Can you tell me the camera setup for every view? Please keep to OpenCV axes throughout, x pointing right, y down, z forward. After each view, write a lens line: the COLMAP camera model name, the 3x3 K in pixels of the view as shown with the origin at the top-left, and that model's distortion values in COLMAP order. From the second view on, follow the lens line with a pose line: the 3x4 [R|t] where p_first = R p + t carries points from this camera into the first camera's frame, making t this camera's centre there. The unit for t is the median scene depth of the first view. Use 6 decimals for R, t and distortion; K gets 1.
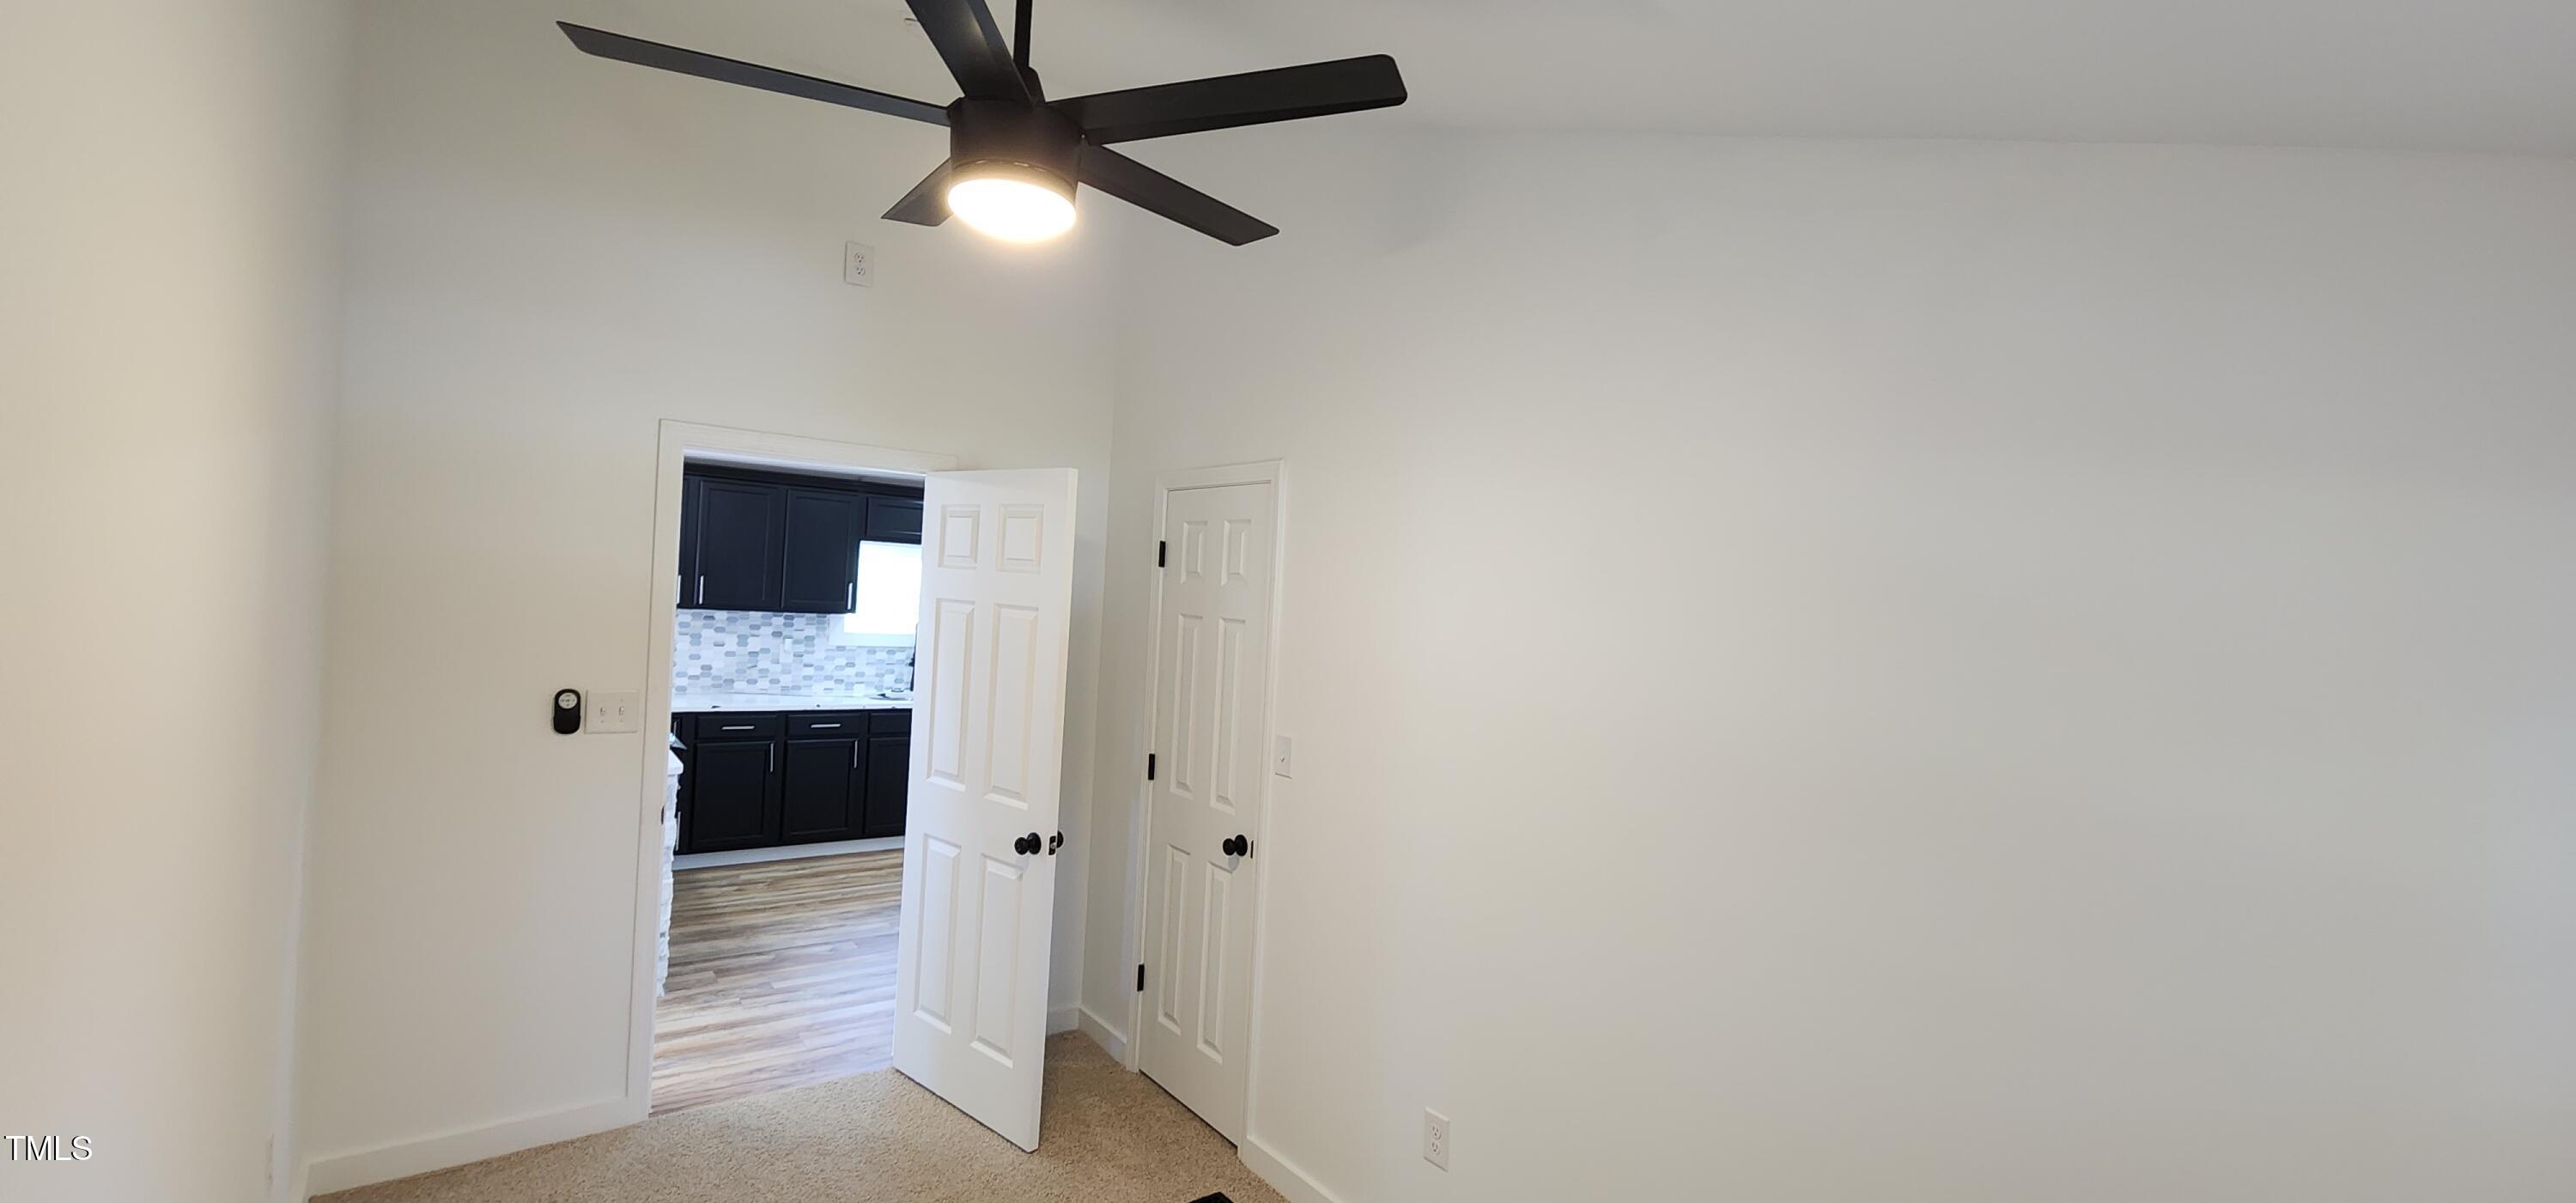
lens RADIAL K [[1068.3, 0, 1271.1], [0, 1068.3, 597.1], [0, 0, 1]] dist [0.001780, -0.002046]
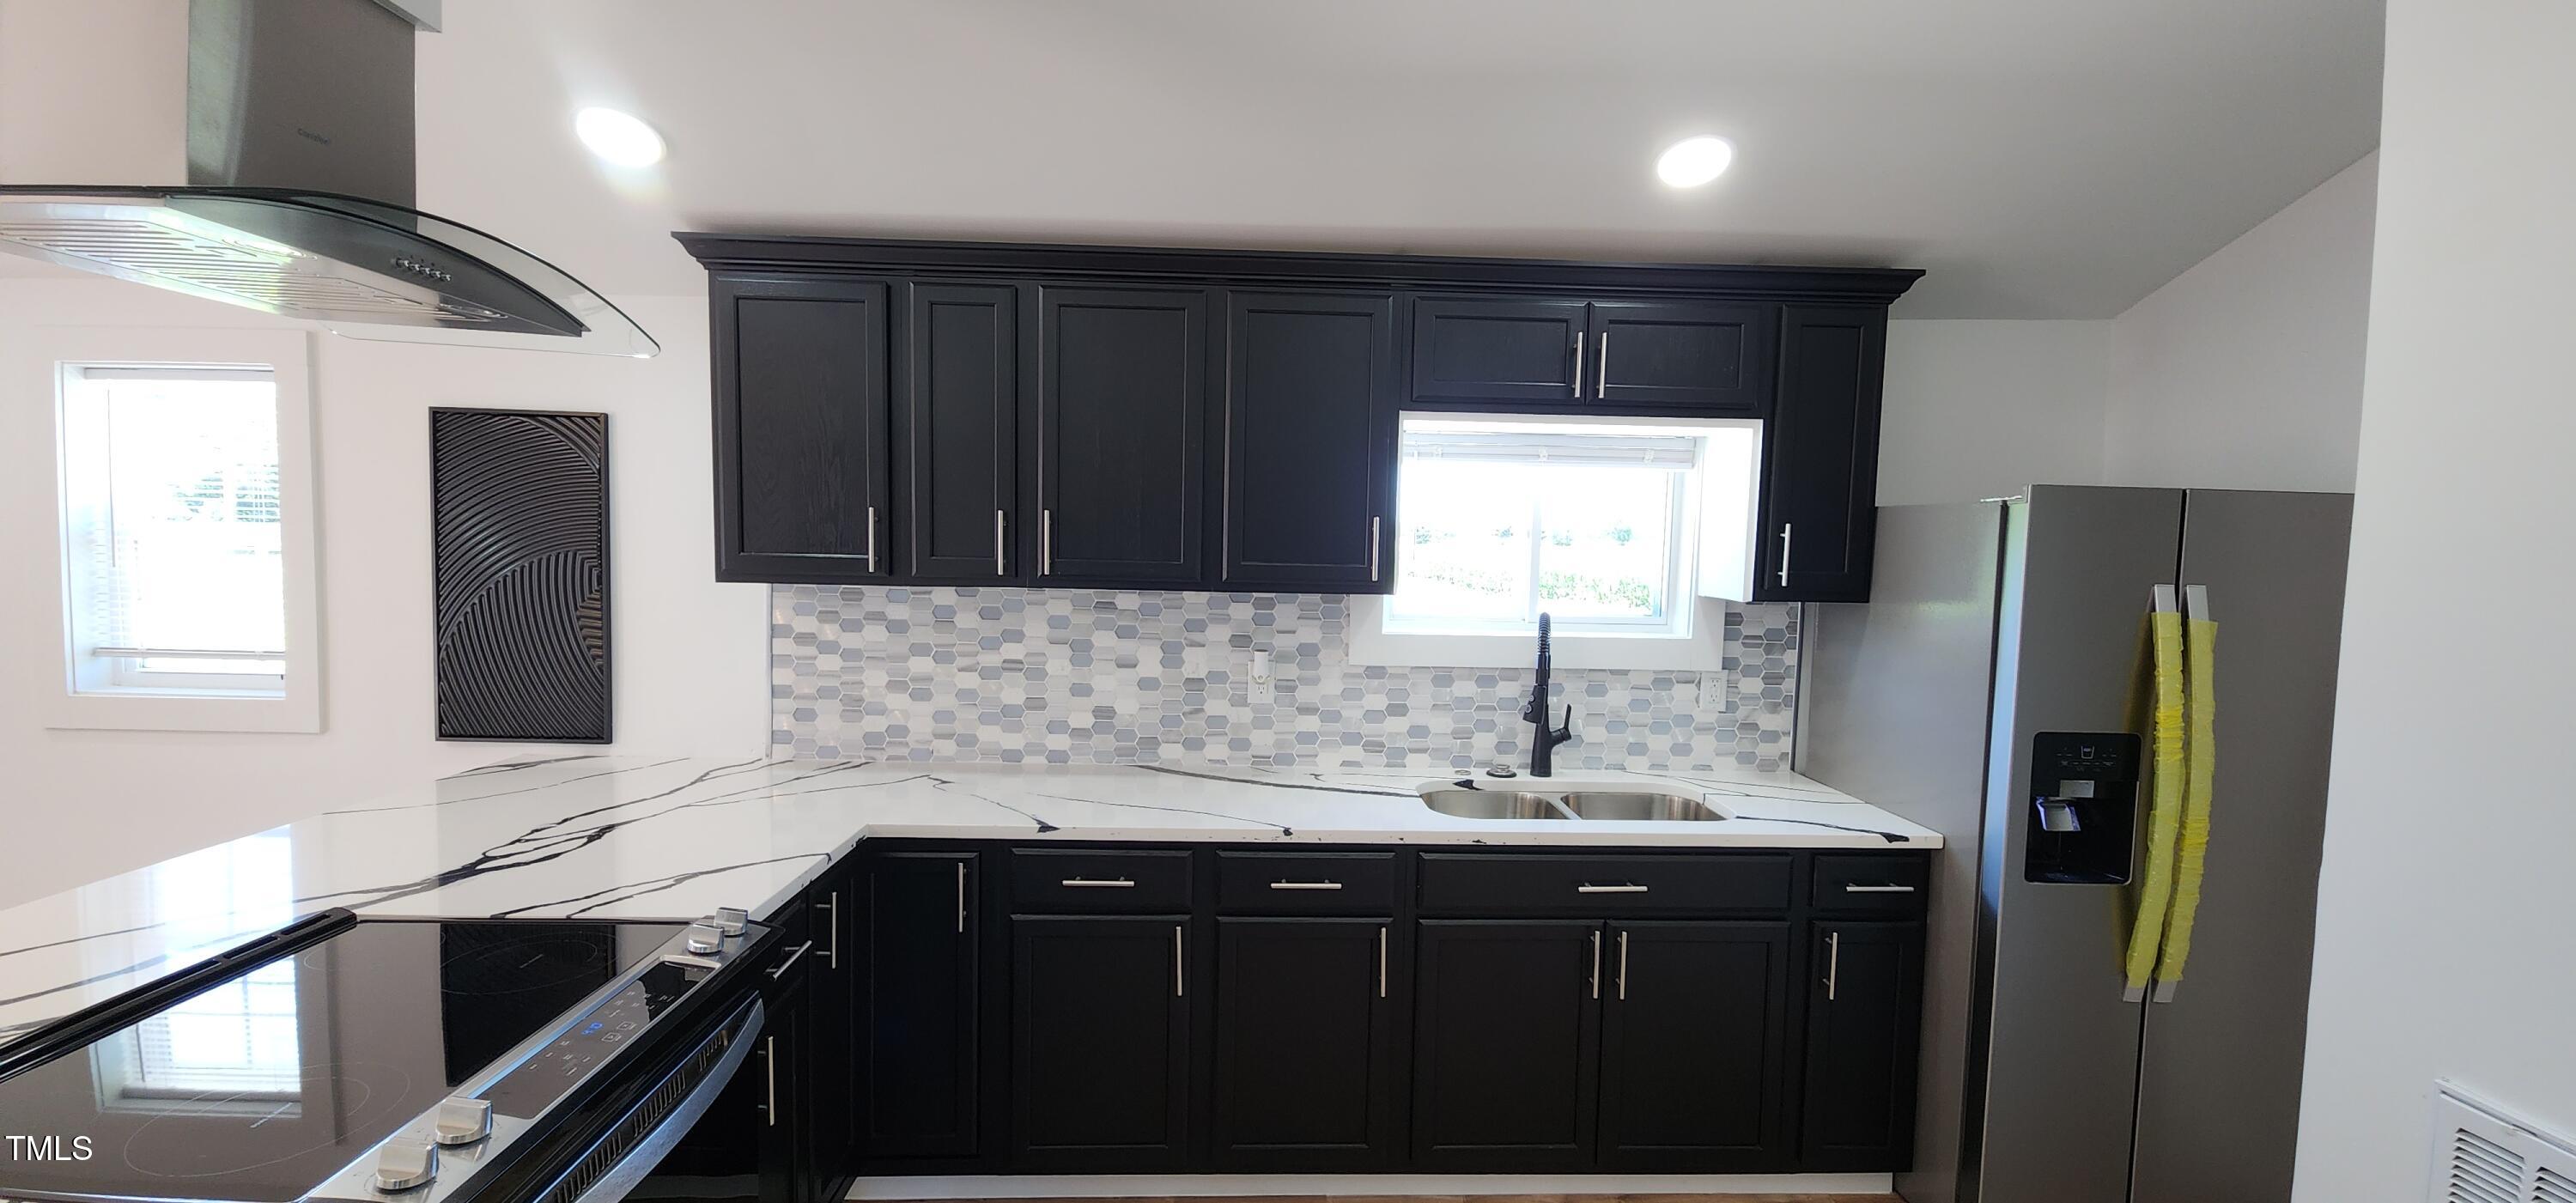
lens RADIAL K [[1114.1, 0, 1282.4], [0, 1114.1, 619.9], [0, 0, 1]] dist [-0.001485, -0.000155]
pose [[0.839335, -0.002912, -0.543606, -0.191437], [0.024289, 0.999188, 0.032150, 0.011219], [0.543071, -0.040189, 0.838724, 0.615074]]
